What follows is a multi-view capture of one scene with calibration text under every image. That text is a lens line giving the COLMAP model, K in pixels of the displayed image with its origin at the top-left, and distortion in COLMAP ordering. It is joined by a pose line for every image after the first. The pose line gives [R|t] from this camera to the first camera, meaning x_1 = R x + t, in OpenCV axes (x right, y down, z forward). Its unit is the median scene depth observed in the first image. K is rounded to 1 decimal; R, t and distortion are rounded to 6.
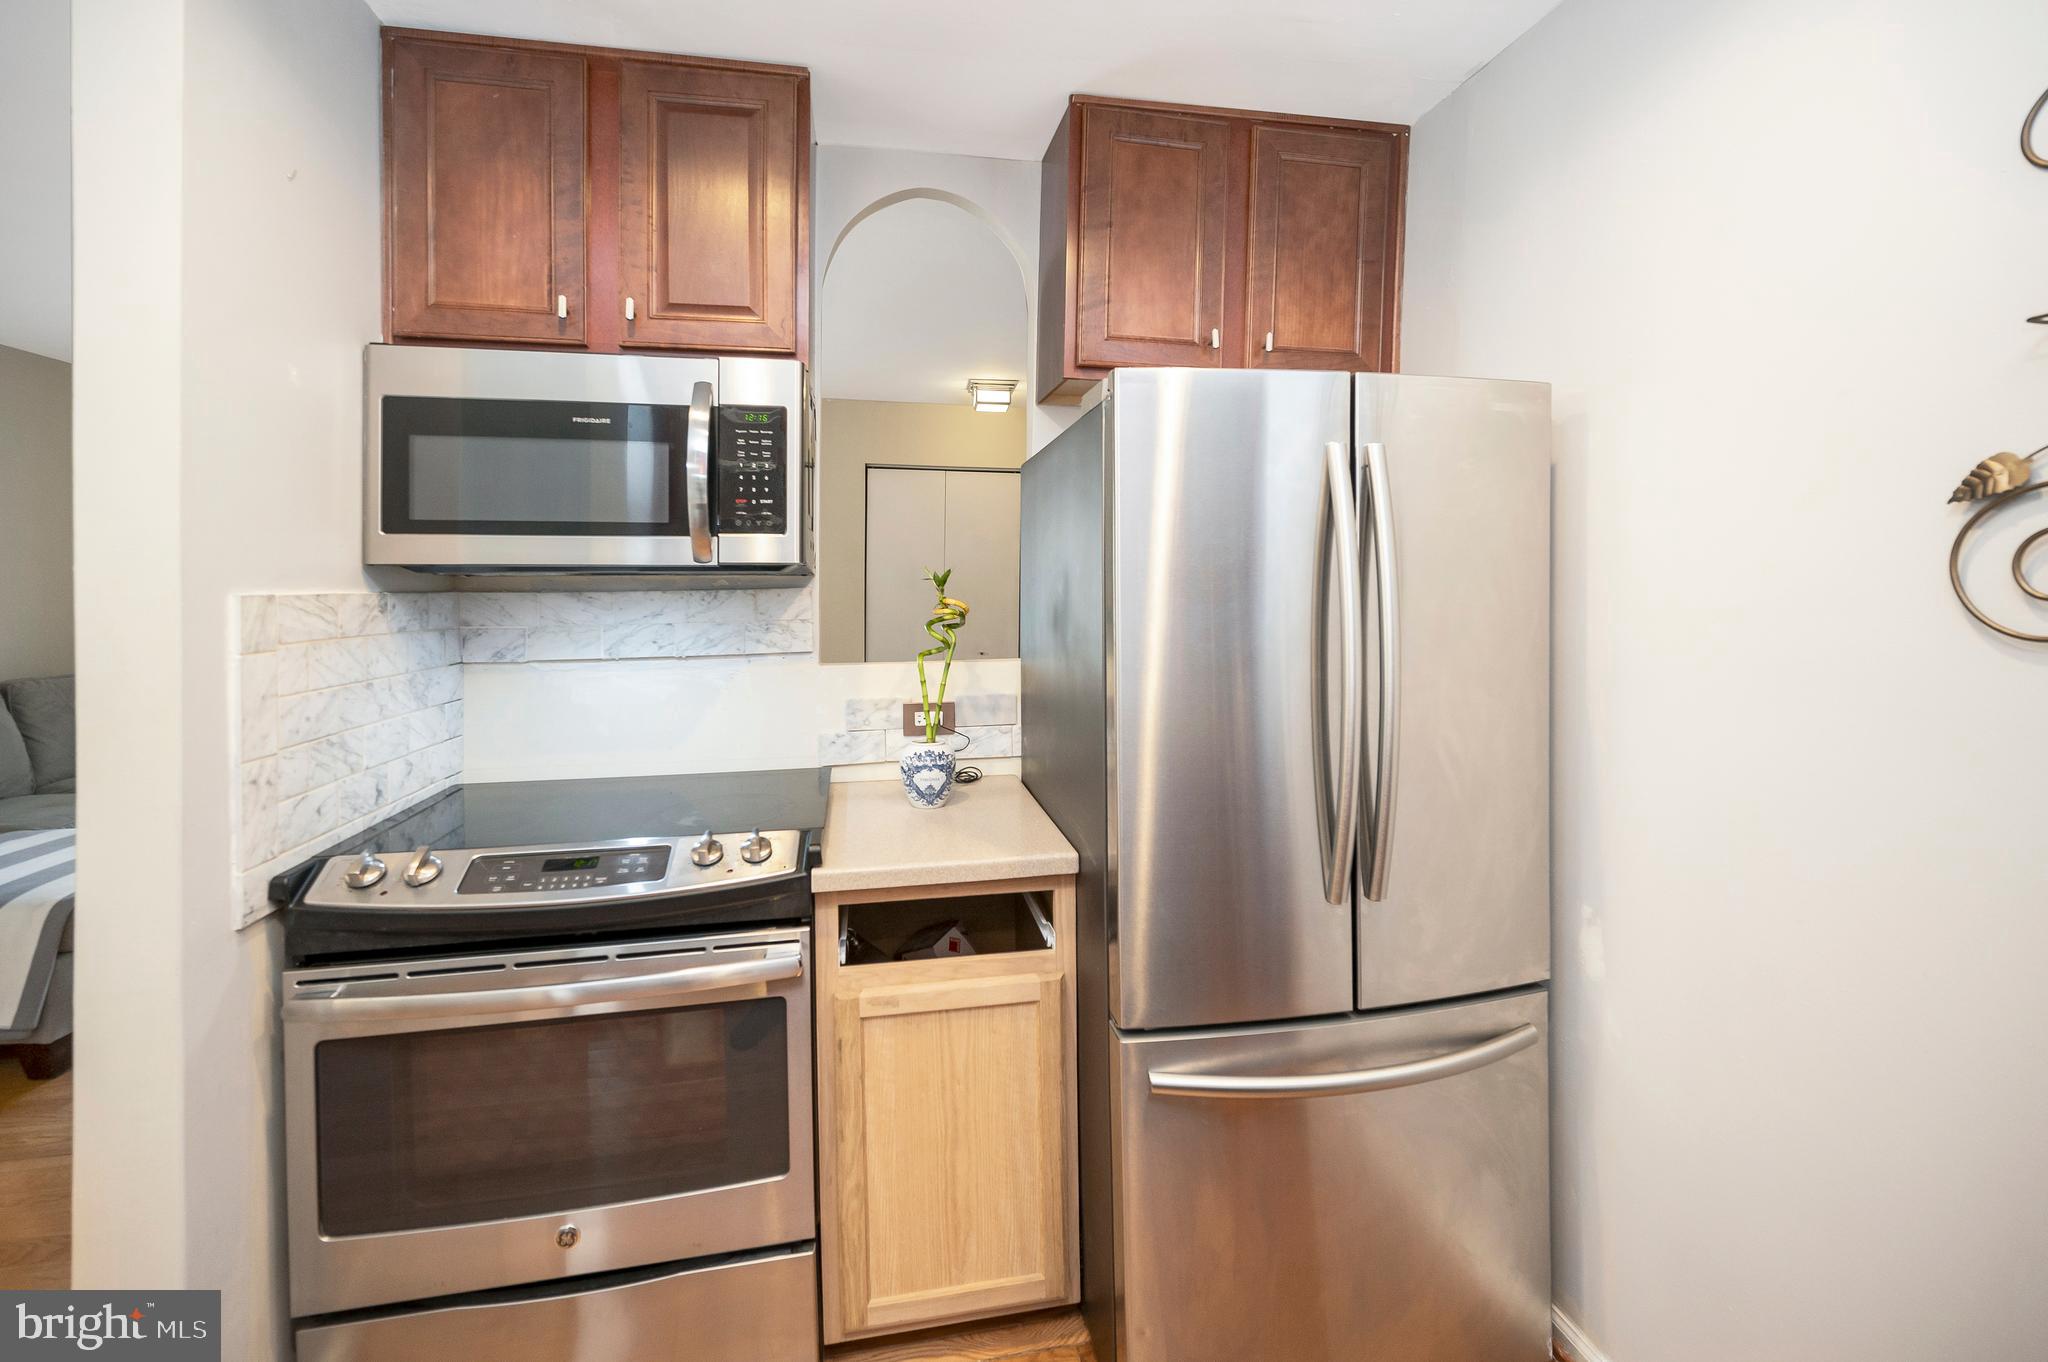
lens RADIAL K [[853.9, 0, 1002.4], [0, 853.9, 574.9], [0, 0, 1]] dist [0.000934, 0.000044]
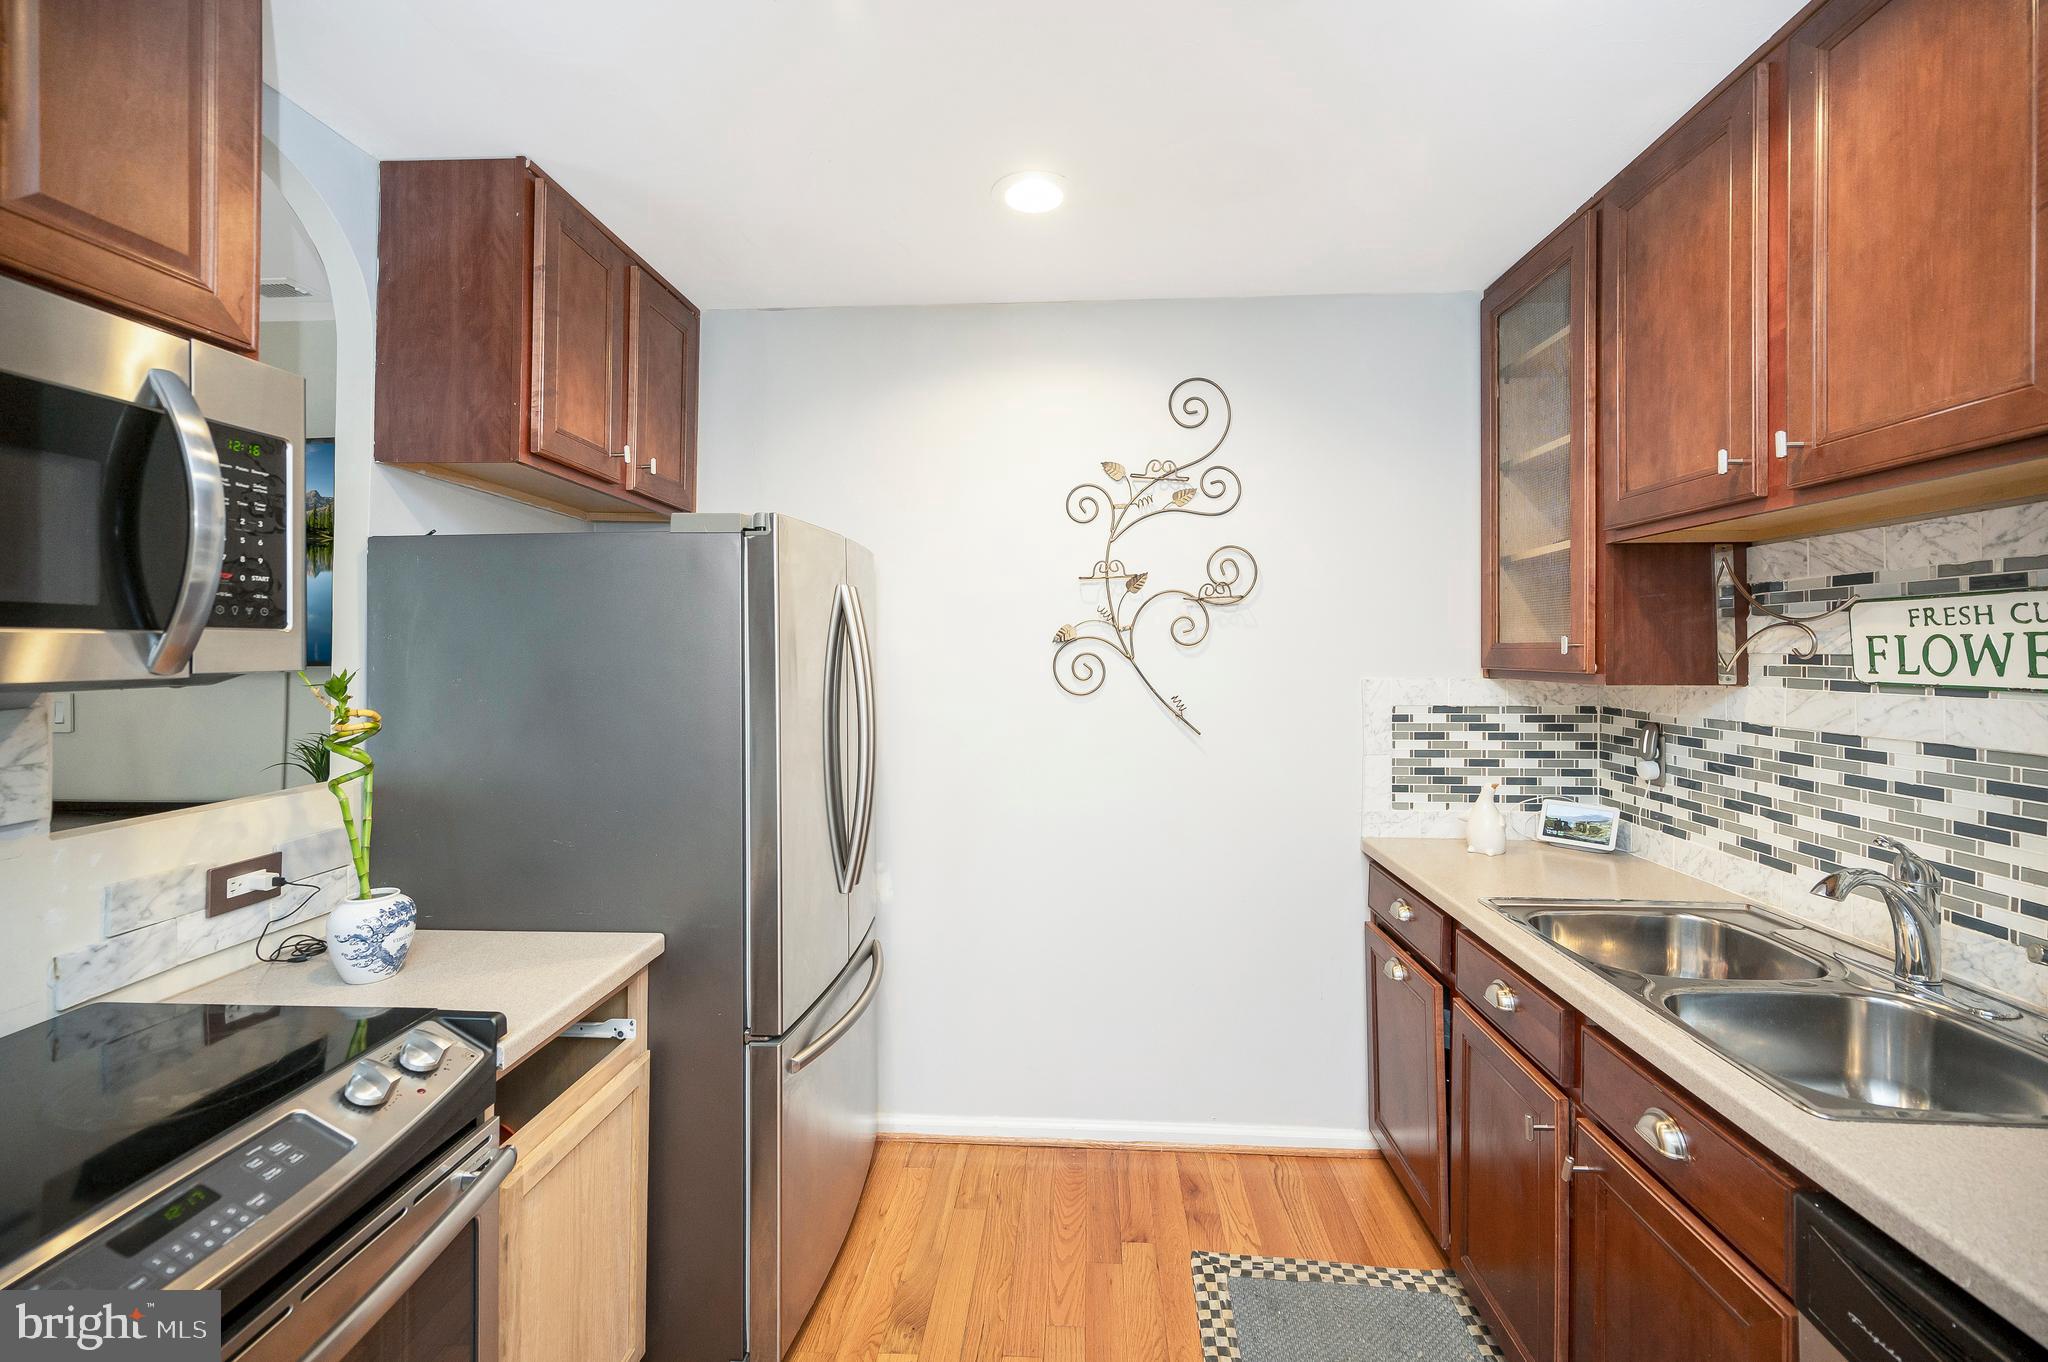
lens RADIAL K [[840.7, 0, 1024.1], [0, 840.7, 651.8], [0, 0, 1]] dist [0.001332, 0.000244]
pose [[0.247975, -0.001117, 0.968766, -0.768713], [-0.006865, 0.999972, 0.002910, -0.036410], [-0.968742, -0.007373, 0.247961, 0.271519]]
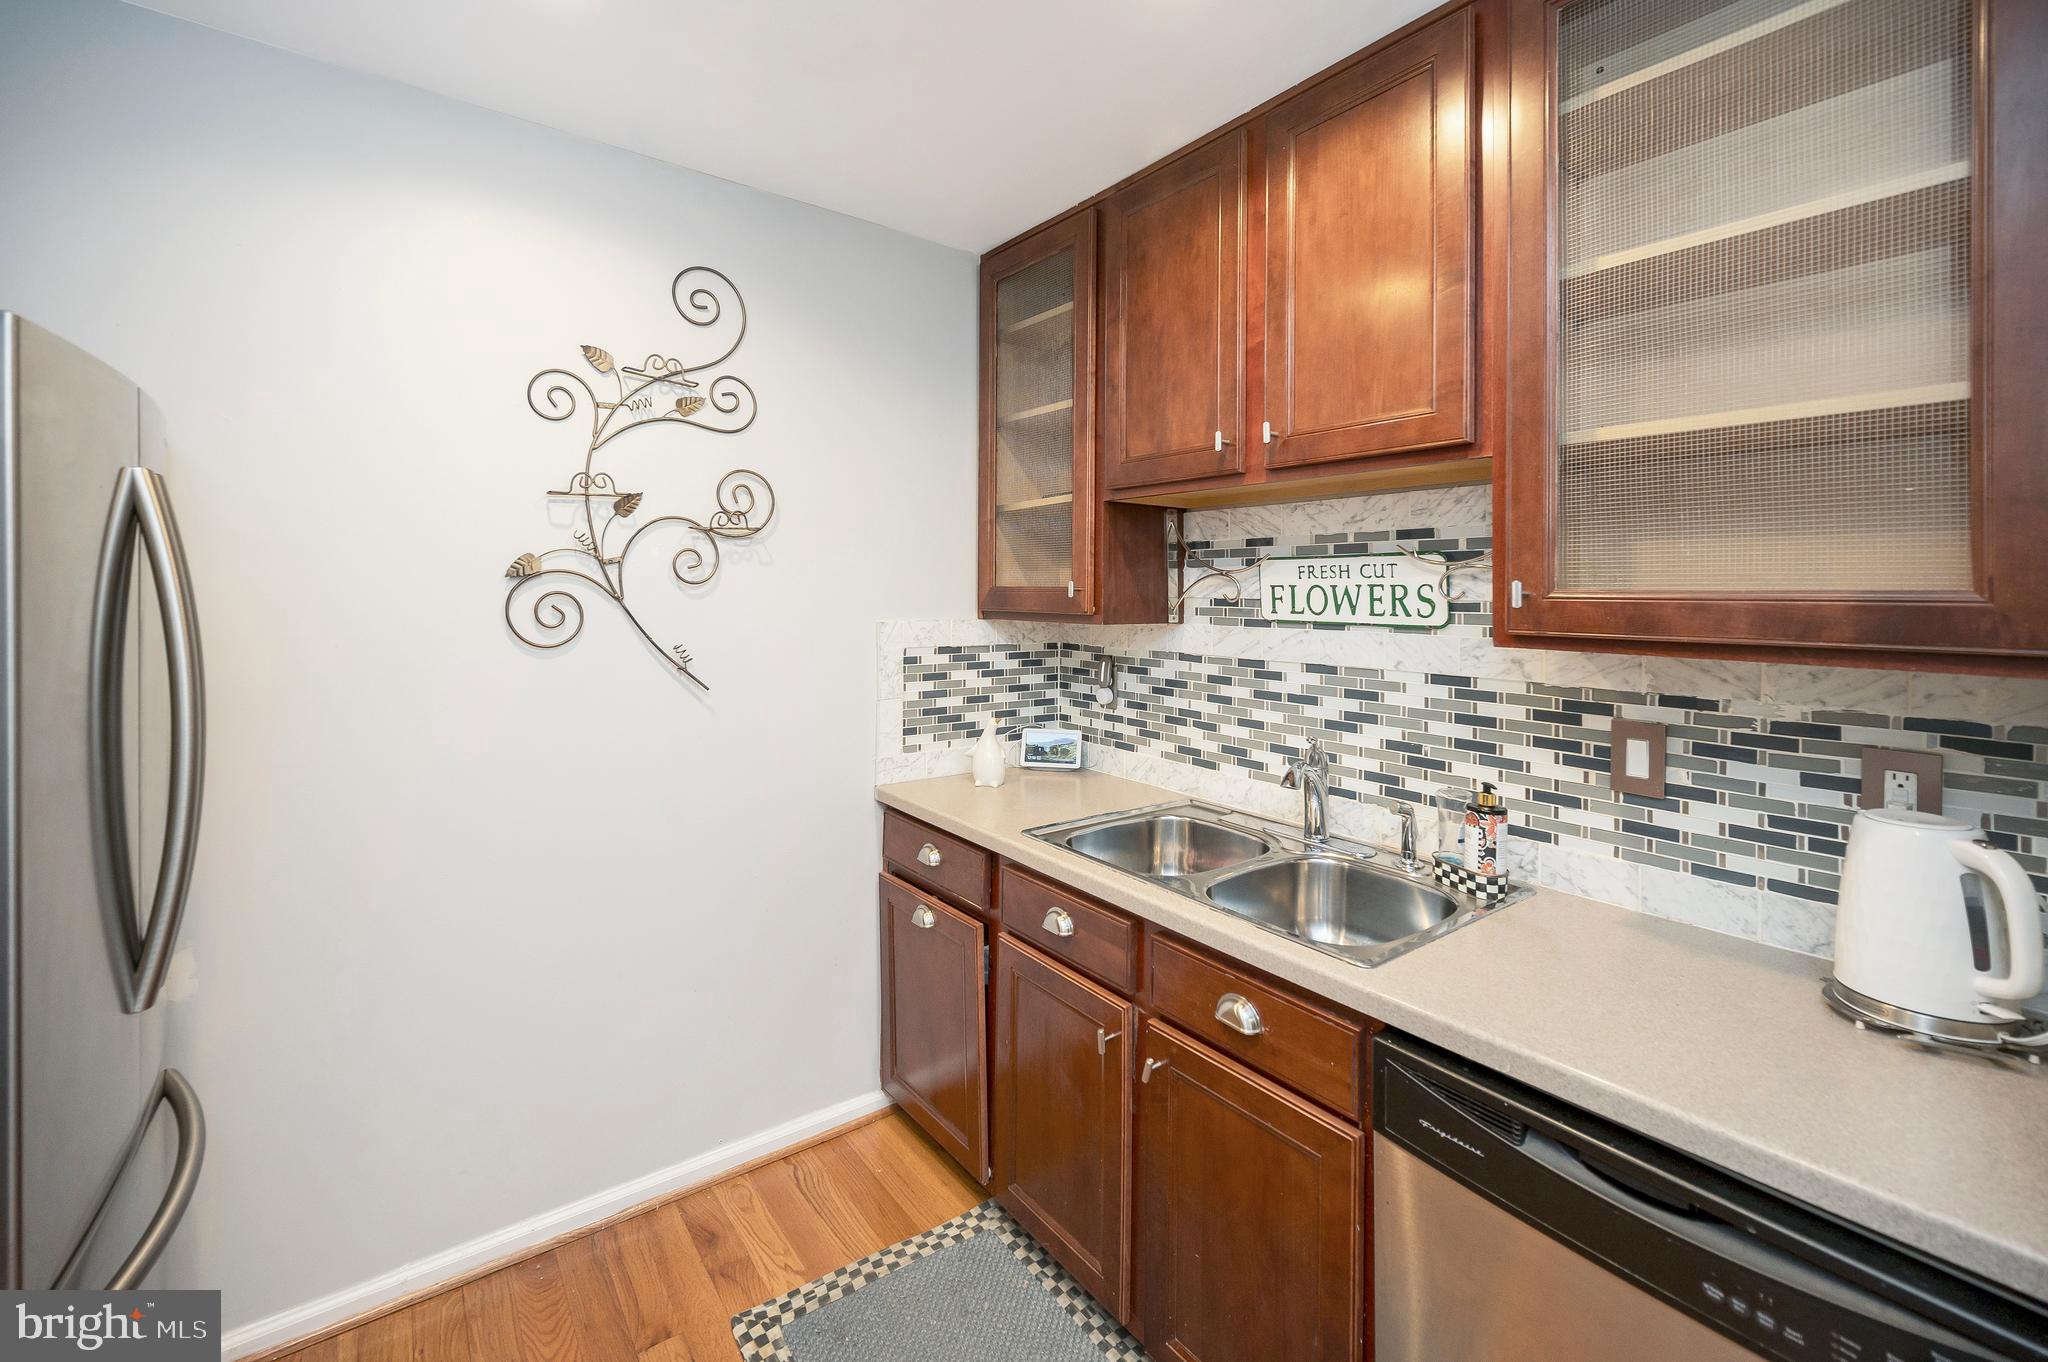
lens RADIAL K [[859.6, 0, 1025.8], [0, 859.6, 584.2], [0, 0, 1]] dist [-0.002363, -0.001181]
pose [[-0.443297, 0.005298, 0.896359, -0.618043], [-0.016516, 0.999764, -0.014078, -0.035255], [-0.896223, -0.021045, -0.443105, 0.473114]]
